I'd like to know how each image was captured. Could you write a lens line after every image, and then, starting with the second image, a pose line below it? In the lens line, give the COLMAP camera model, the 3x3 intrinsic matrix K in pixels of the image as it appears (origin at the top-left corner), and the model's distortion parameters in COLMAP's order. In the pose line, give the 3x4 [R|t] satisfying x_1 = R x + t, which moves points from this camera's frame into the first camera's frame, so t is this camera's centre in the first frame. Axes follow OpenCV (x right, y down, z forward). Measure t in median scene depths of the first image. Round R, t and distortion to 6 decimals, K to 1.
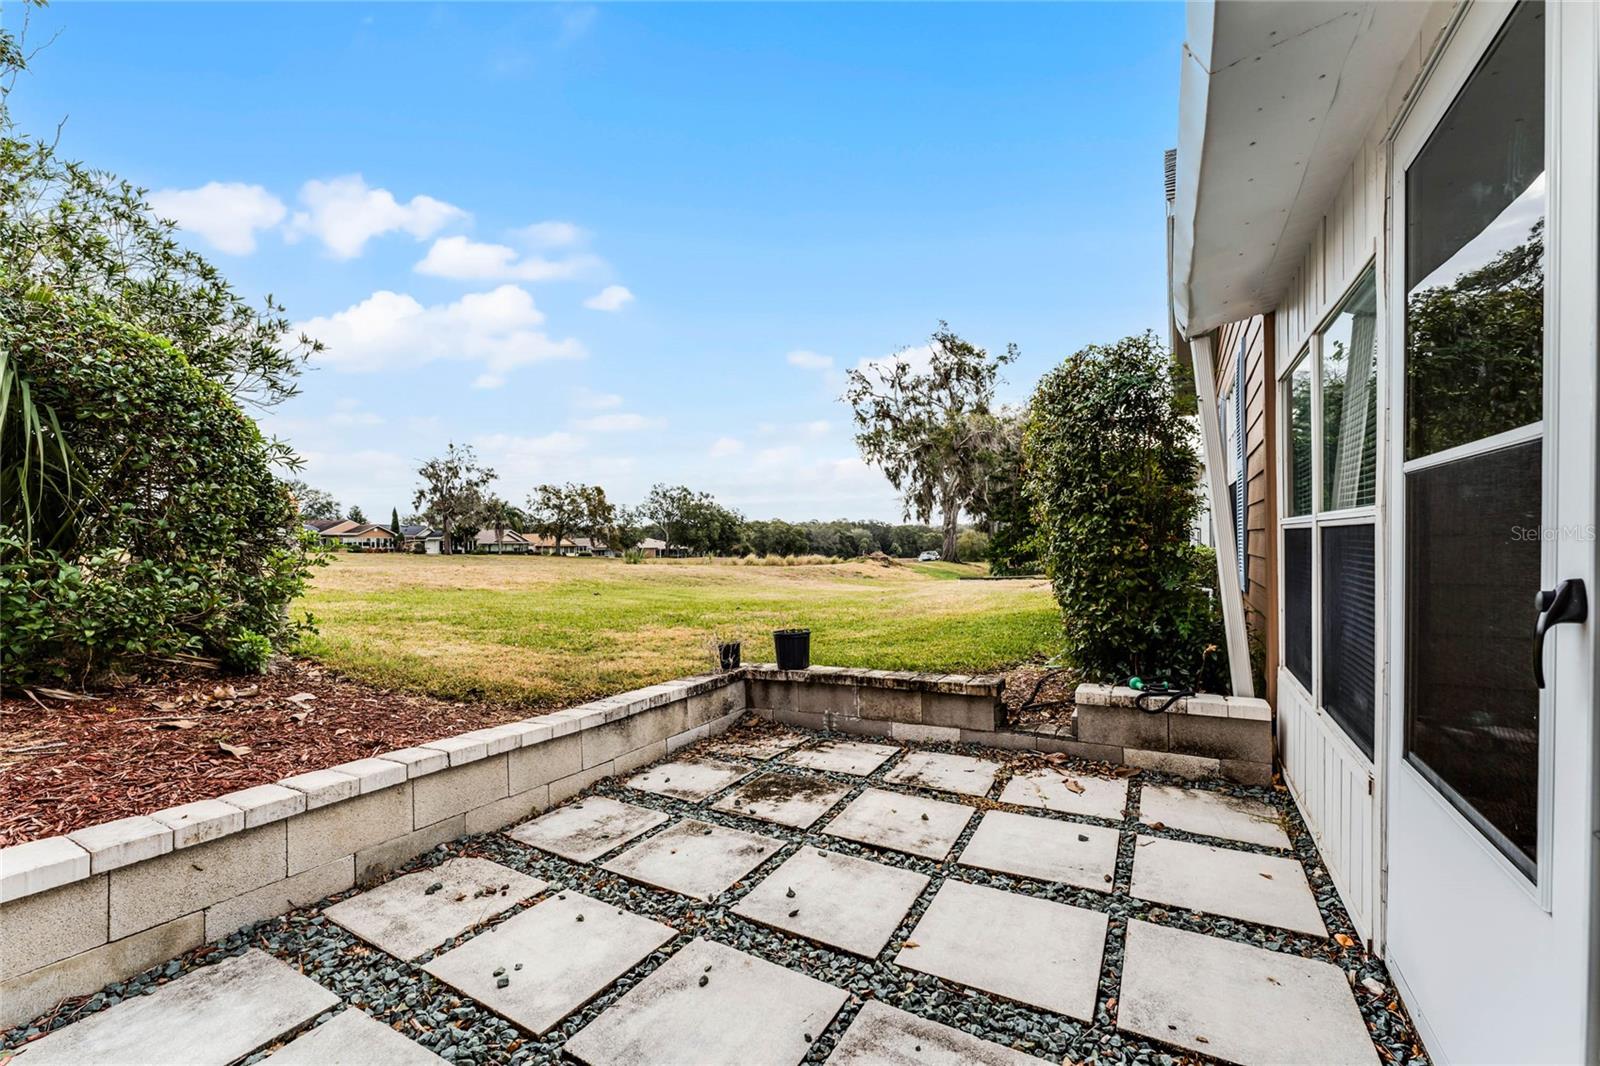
lens RADIAL K [[656.2, 0, 794.0], [0, 656.2, 536.9], [0, 0, 1]] dist [-0.000953, -0.000035]
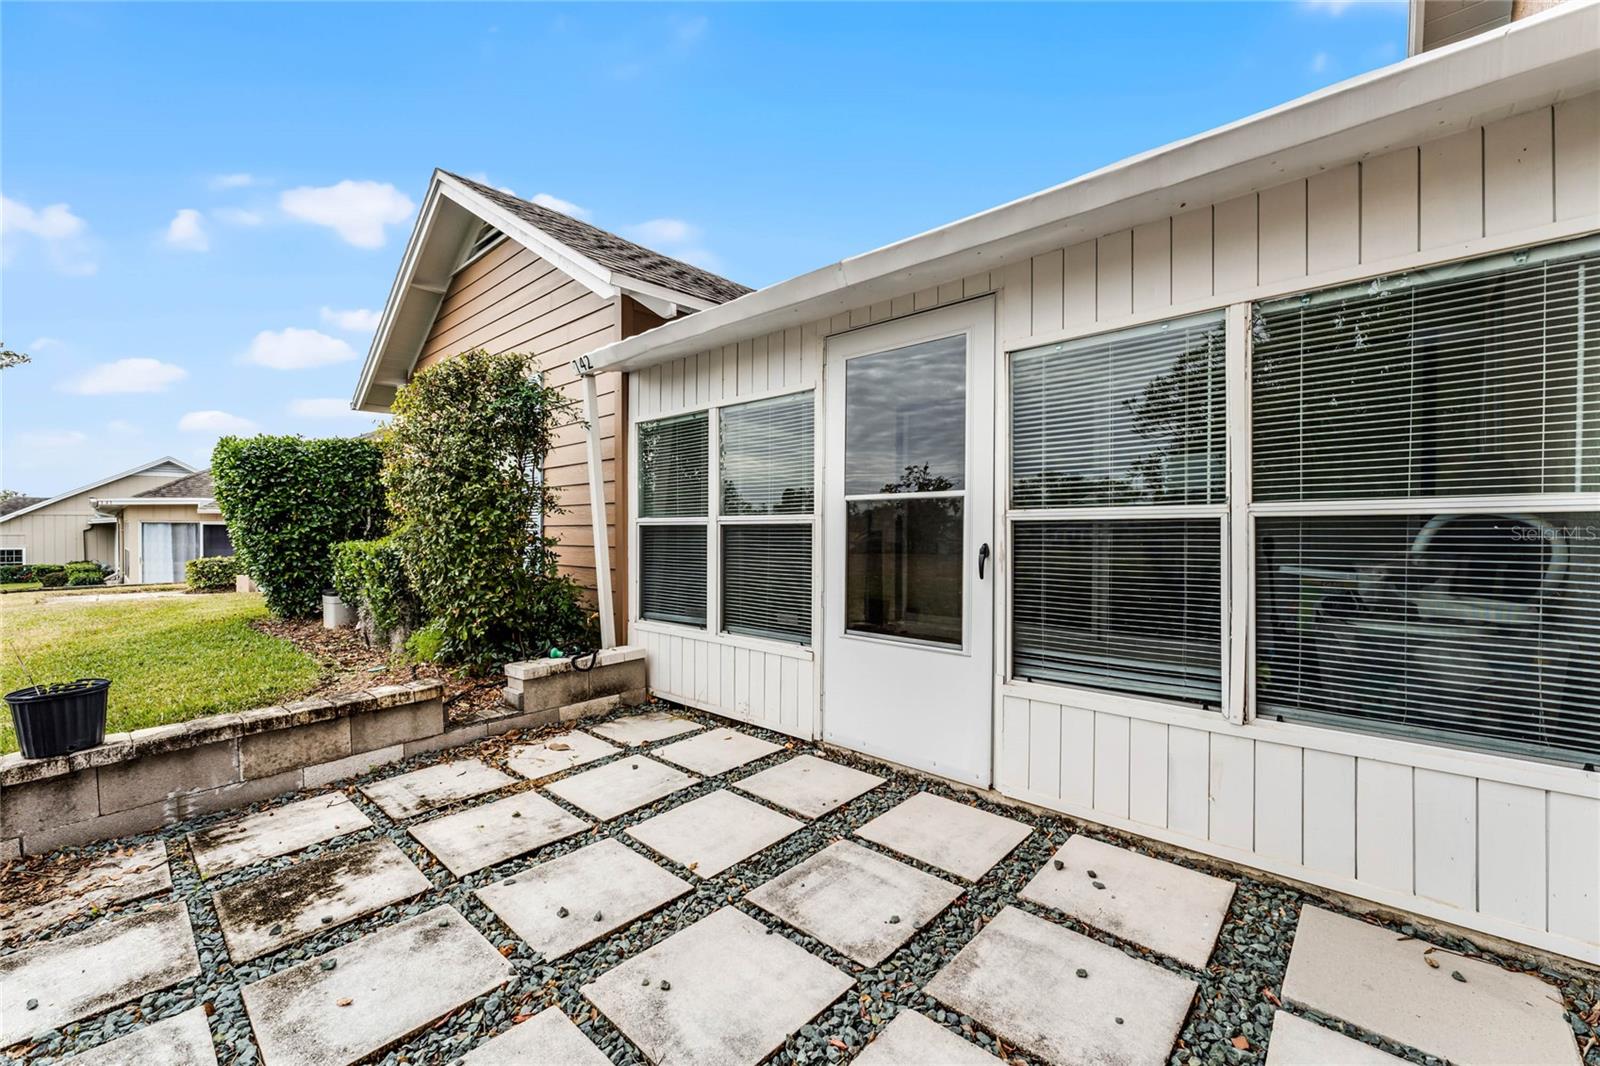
lens RADIAL K [[648.3, 0, 800.0], [0, 648.3, 533.0], [0, 0, 1]] dist [-0.000286, -0.000130]
pose [[0.215076, 0.008064, 0.976564, -0.589698], [-0.007480, 0.999950, -0.006610, 0.011402], [-0.976569, -0.005883, 0.215125, 0.348249]]
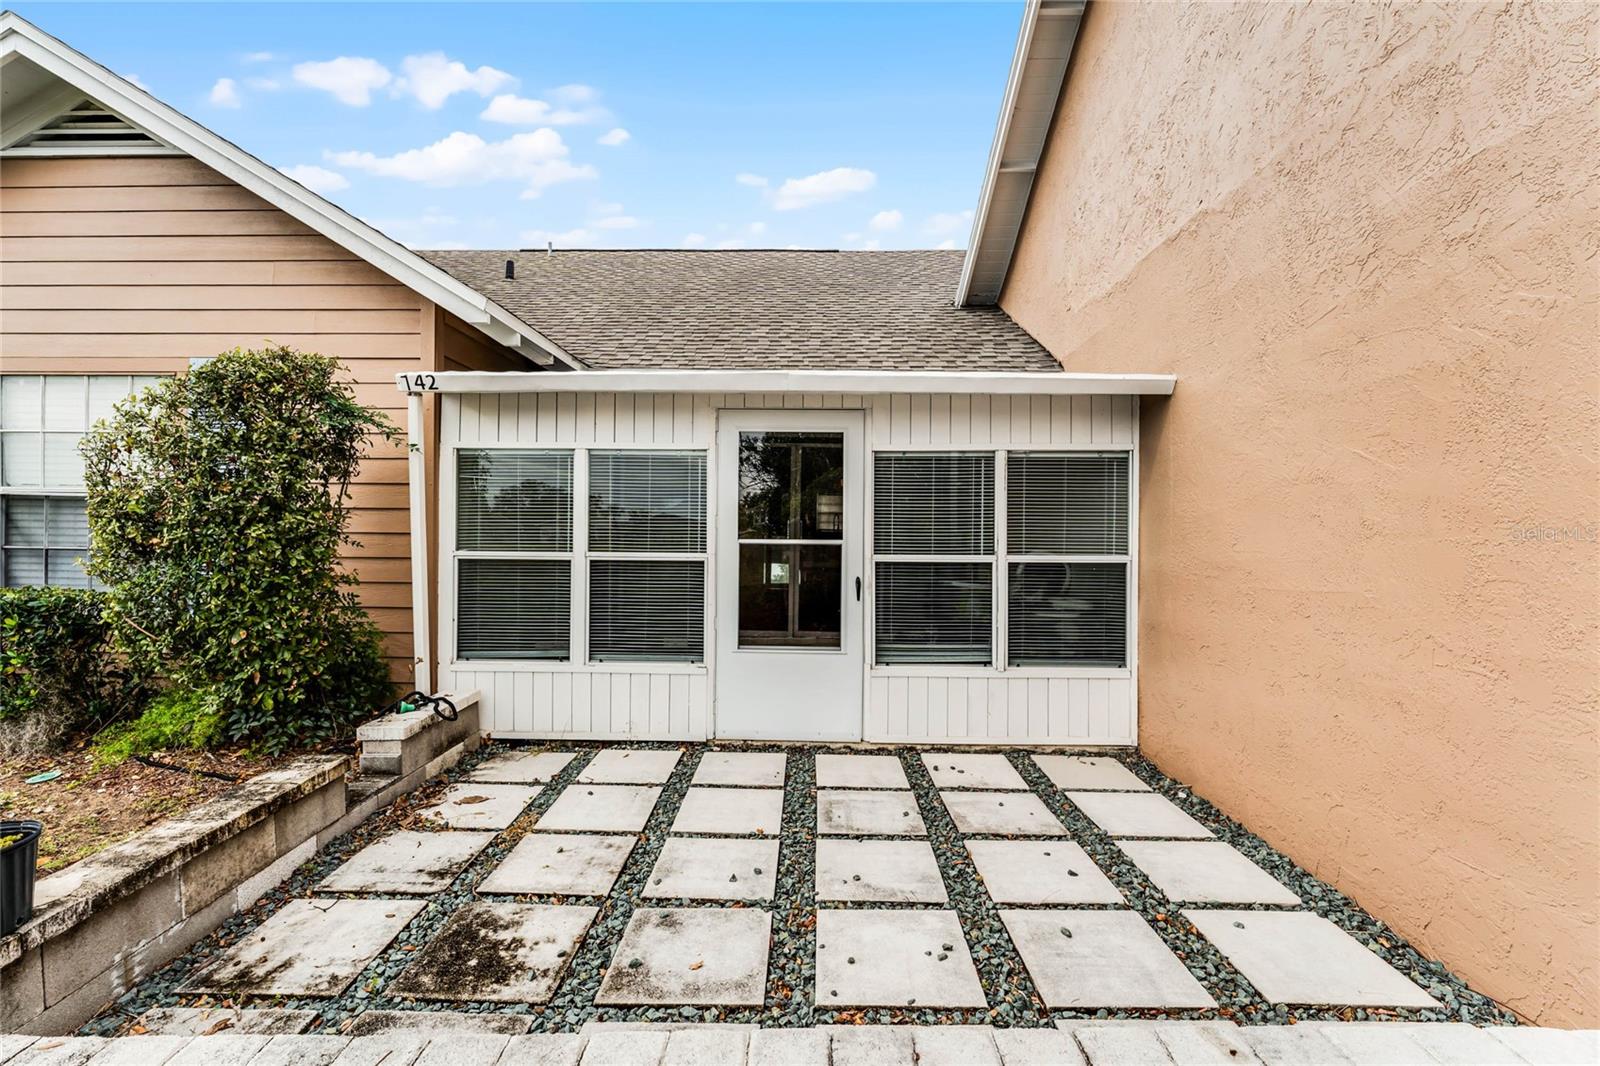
lens RADIAL K [[682.7, 0, 800.0], [0, 682.7, 533.0], [0, 0, 1]] dist [-0.001637, -0.000879]
pose [[-0.482840, 0.008854, 0.875664, -0.833553], [-0.007827, 0.999865, -0.014425, -0.051244], [-0.875674, -0.013819, -0.482705, 1.079189]]
